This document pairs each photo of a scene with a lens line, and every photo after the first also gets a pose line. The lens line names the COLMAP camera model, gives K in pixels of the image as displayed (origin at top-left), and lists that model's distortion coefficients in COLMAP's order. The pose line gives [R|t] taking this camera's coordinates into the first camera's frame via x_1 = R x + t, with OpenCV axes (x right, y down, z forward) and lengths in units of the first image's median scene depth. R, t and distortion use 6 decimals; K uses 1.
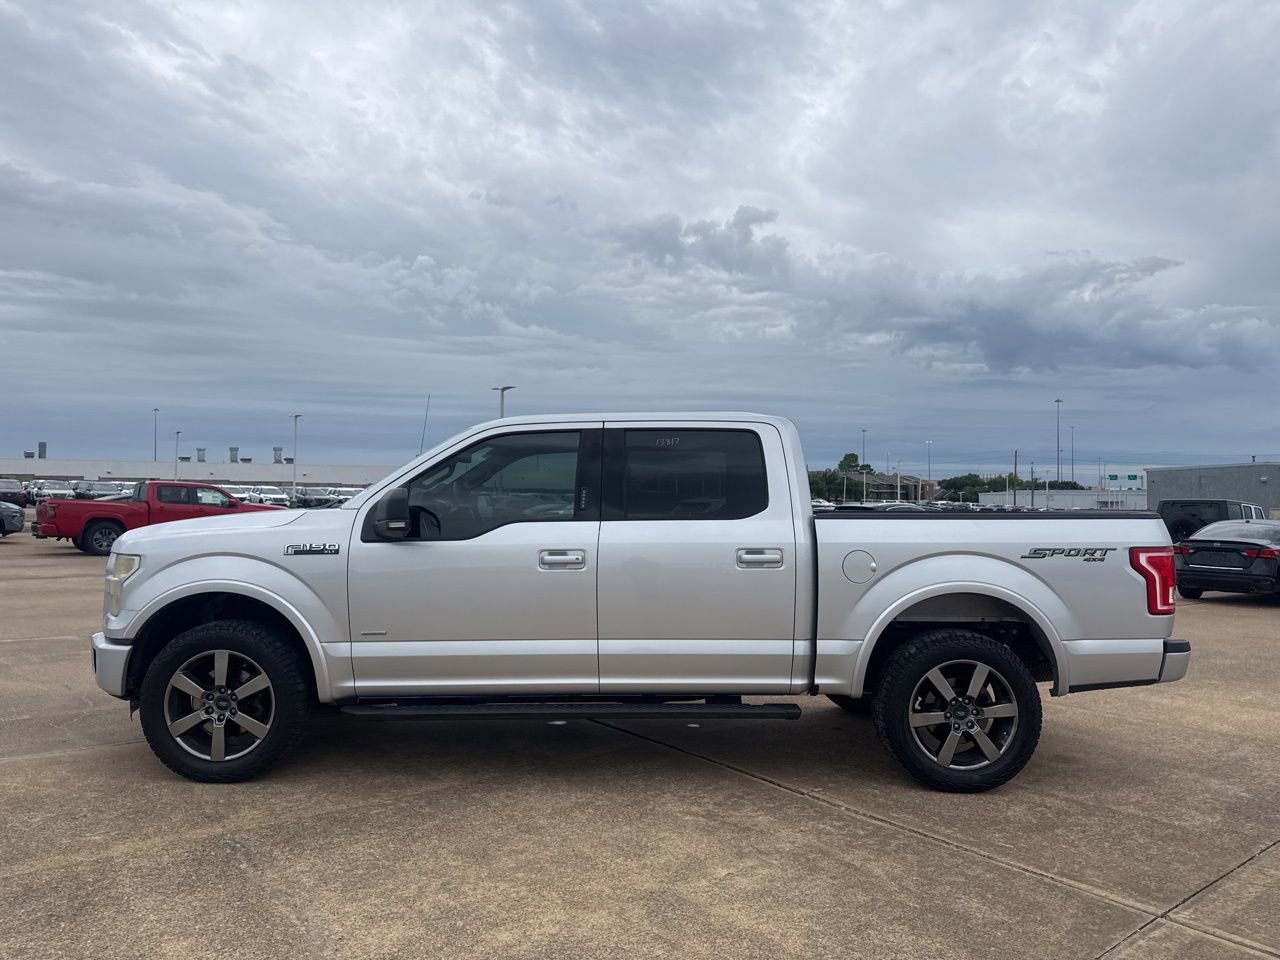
lens RADIAL K [[896.4, 0, 637.8], [0, 896.4, 515.0], [0, 0, 1]] dist [0.033234, -0.039388]
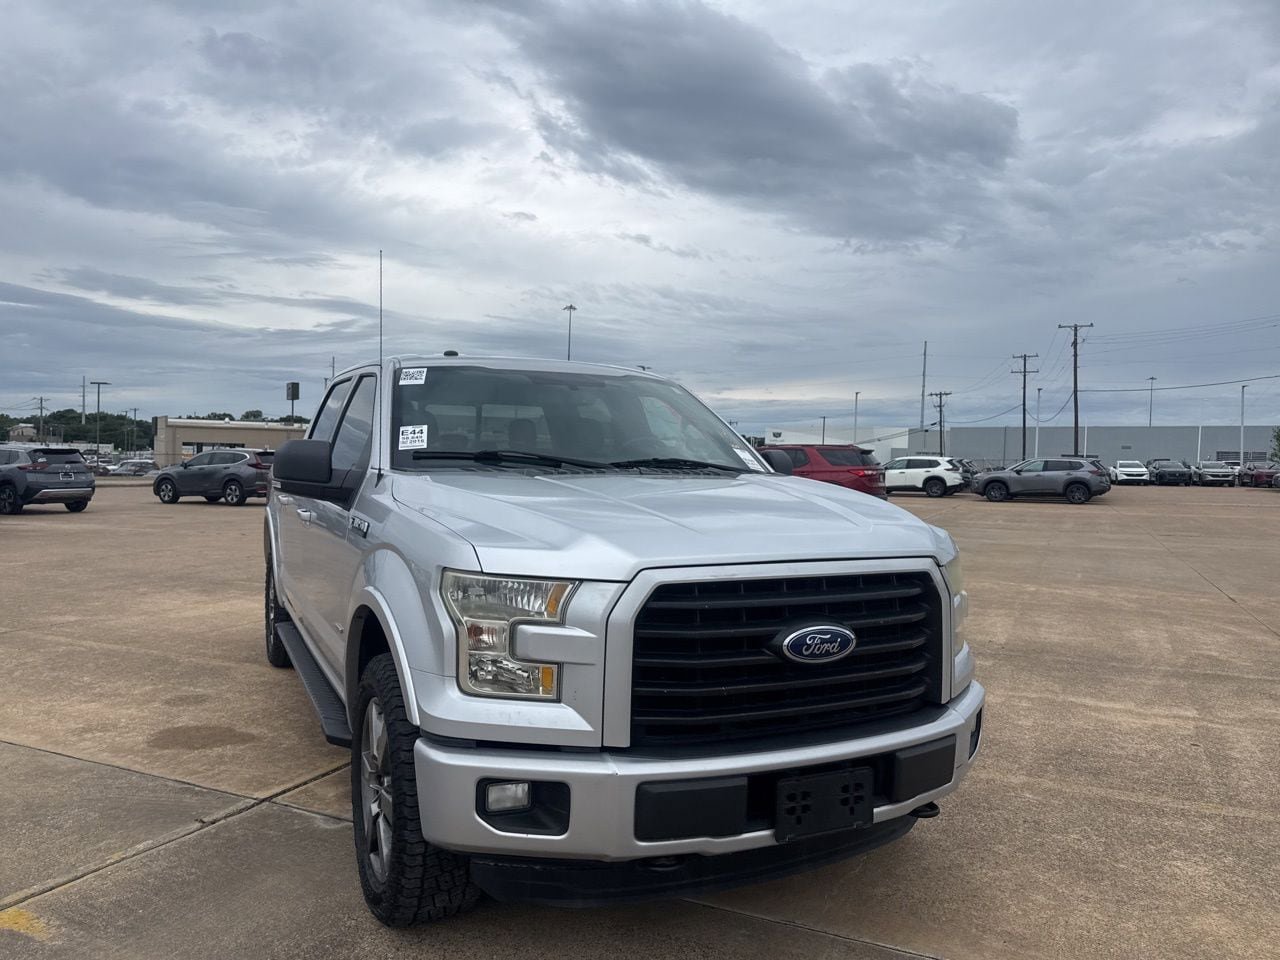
lens RADIAL K [[908.7, 0, 638.5], [0, 908.7, 471.2], [0, 0, 1]] dist [-0.004111, -0.006698]
pose [[-0.442104, -0.035879, 0.896246, -1.092562], [-0.010819, 0.999340, 0.034669, -0.037518], [-0.896899, 0.005631, -0.442200, 1.537172]]
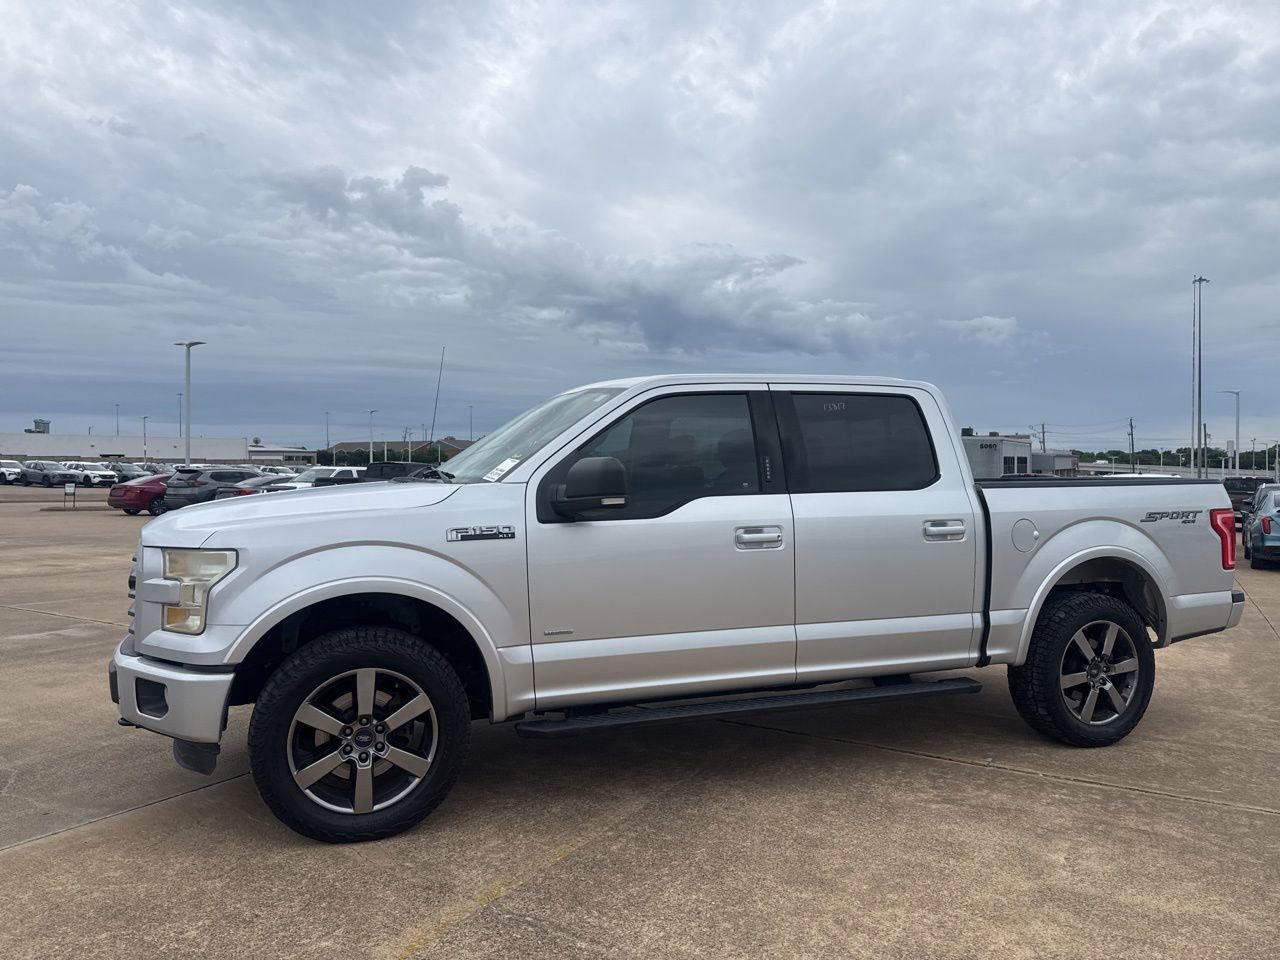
lens RADIAL K [[896.4, 0, 633.5], [0, 896.4, 502.1], [0, 0, 1]] dist [0.033234, -0.039388]
pose [[0.938989, -0.018238, 0.343463, -0.502895], [0.012036, 0.999724, 0.020180, -0.004303], [-0.343736, -0.014815, 0.938950, 0.202622]]
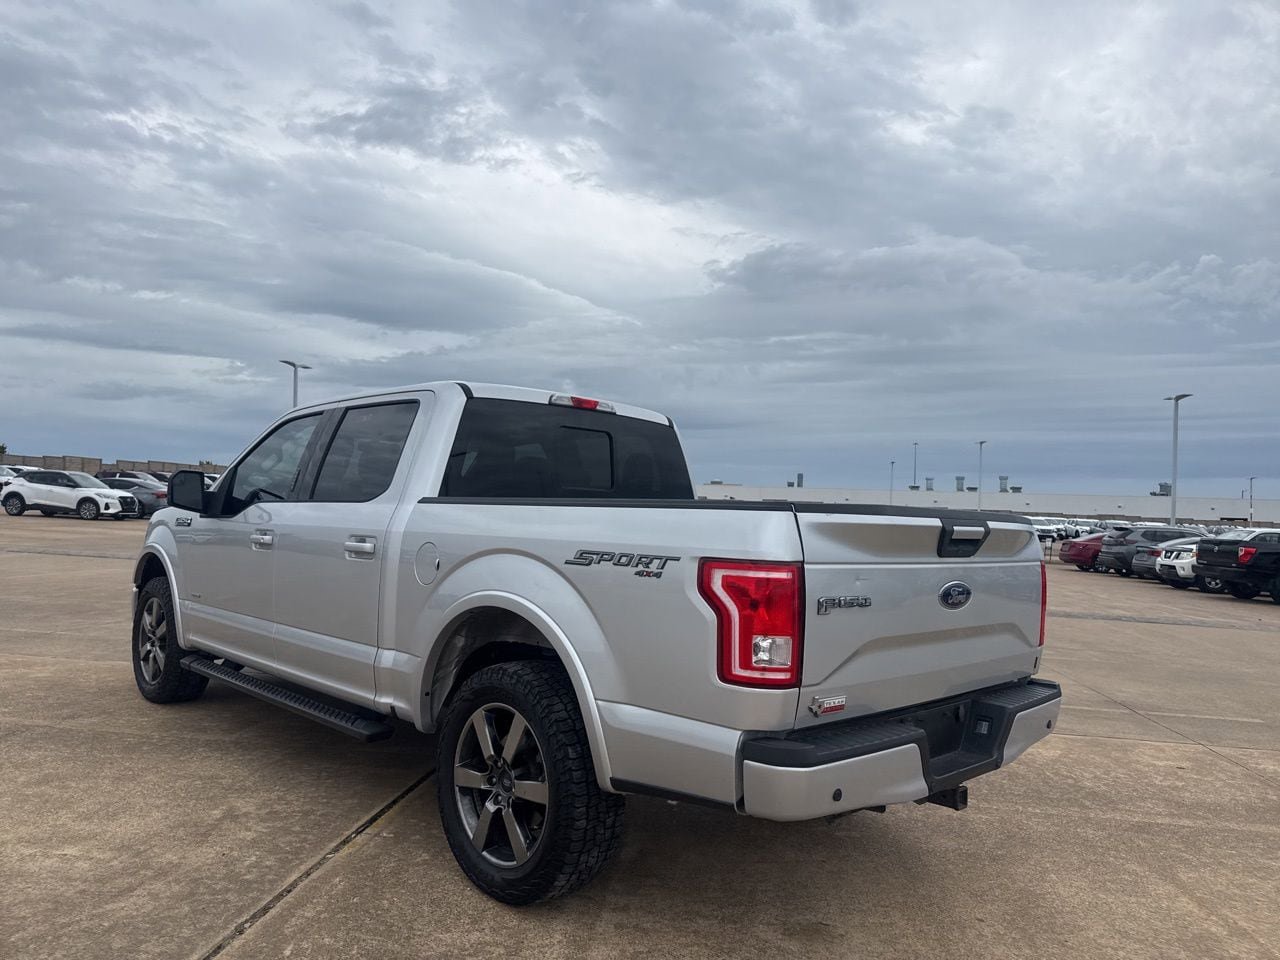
lens RADIAL K [[896.4, 0, 633.8], [0, 896.4, 482.3], [0, 0, 1]] dist [0.033234, -0.039388]
pose [[0.698218, -0.003760, -0.715876, 0.931392], [-0.046533, 0.997633, -0.050626, 0.018839], [0.714371, 0.068660, 0.696390, 0.568262]]
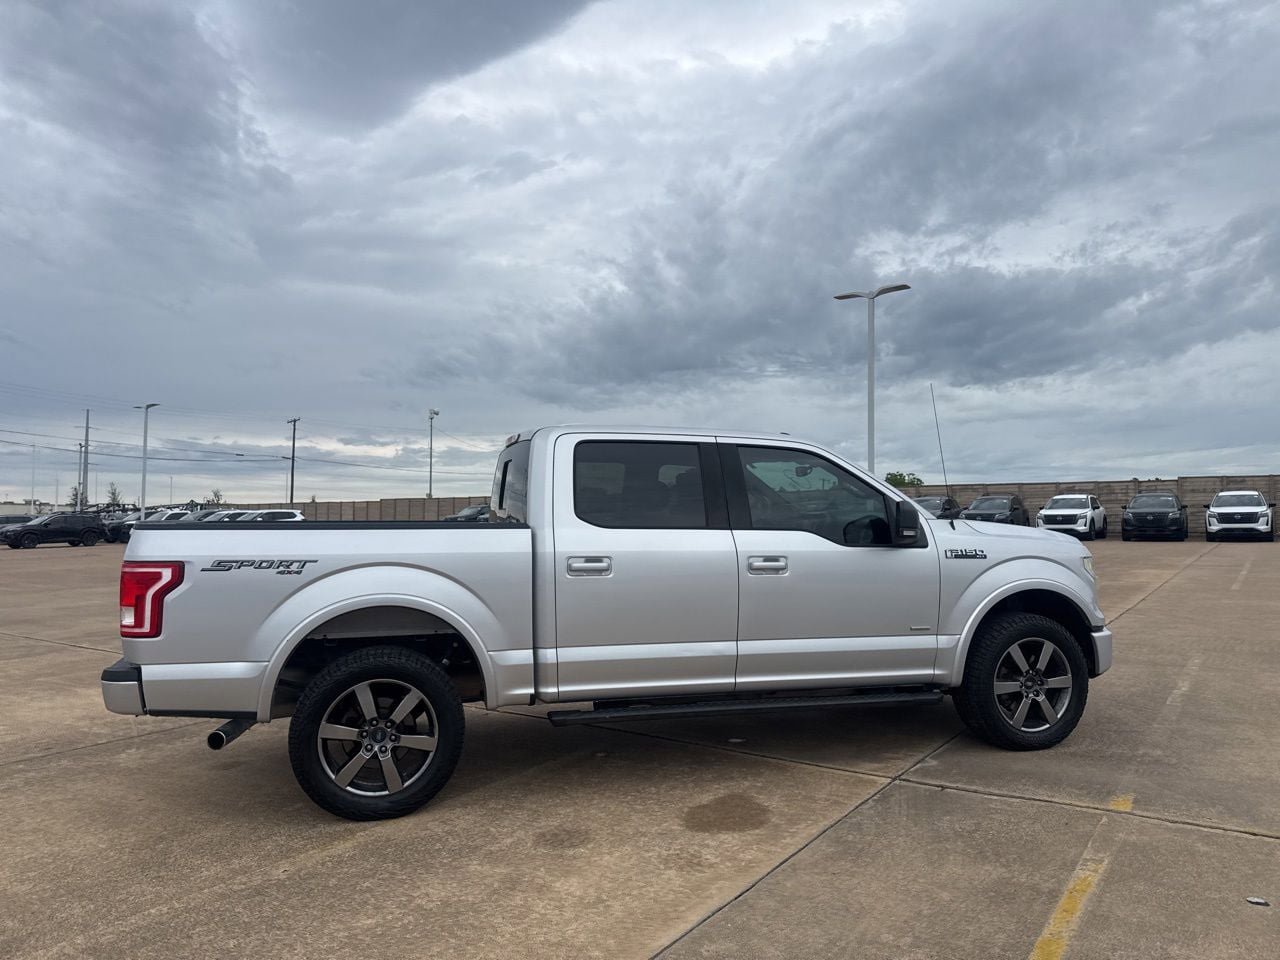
lens RADIAL K [[896.4, 0, 636.3], [0, 896.4, 490.6], [0, 0, 1]] dist [0.033234, -0.039388]
pose [[-0.963109, -0.008565, -0.268974, 0.352675], [-0.004748, 0.999879, -0.014837, -0.029540], [0.269069, -0.013012, -0.963033, 2.417437]]
